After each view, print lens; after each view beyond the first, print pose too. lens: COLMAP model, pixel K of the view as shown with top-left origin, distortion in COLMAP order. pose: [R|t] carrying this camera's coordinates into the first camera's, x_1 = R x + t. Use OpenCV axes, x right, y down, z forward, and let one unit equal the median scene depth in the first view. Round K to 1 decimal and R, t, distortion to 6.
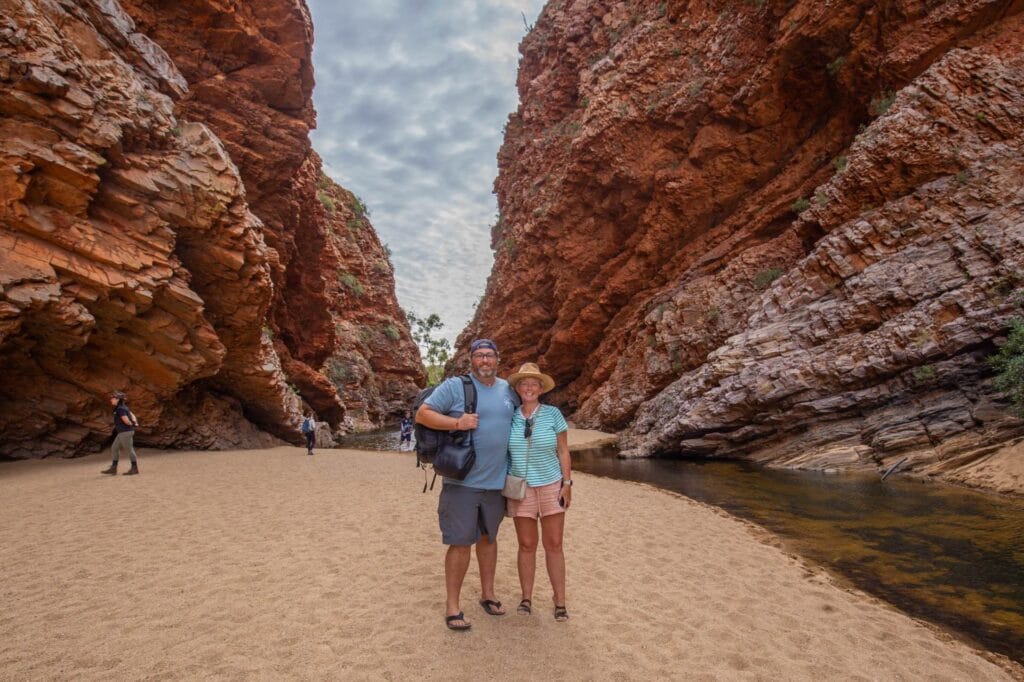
lens RADIAL K [[619.9, 0, 512.0], [0, 619.9, 341.0], [0, 0, 1]] dist [-0.005227, -0.000937]
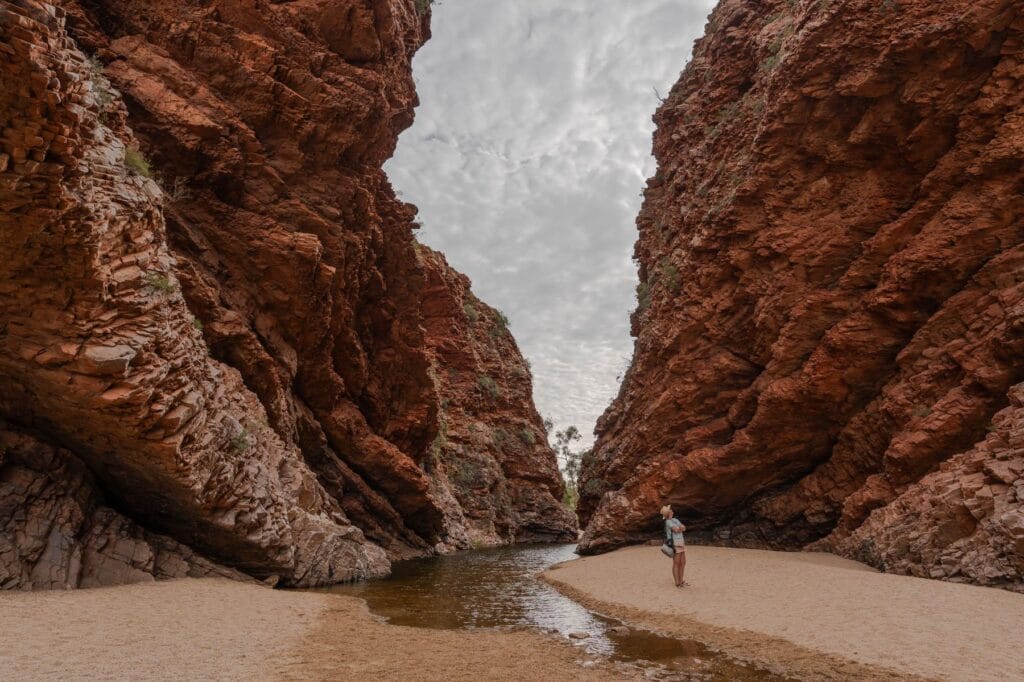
lens RADIAL K [[459.1, 0, 519.6], [0, 459.1, 323.1], [0, 0, 1]] dist [-0.001951, -0.000146]
pose [[0.970722, -0.052184, -0.234470, -0.033428], [-0.022844, 0.951637, -0.306374, 0.043723], [0.239118, 0.302760, 0.922583, 0.328802]]
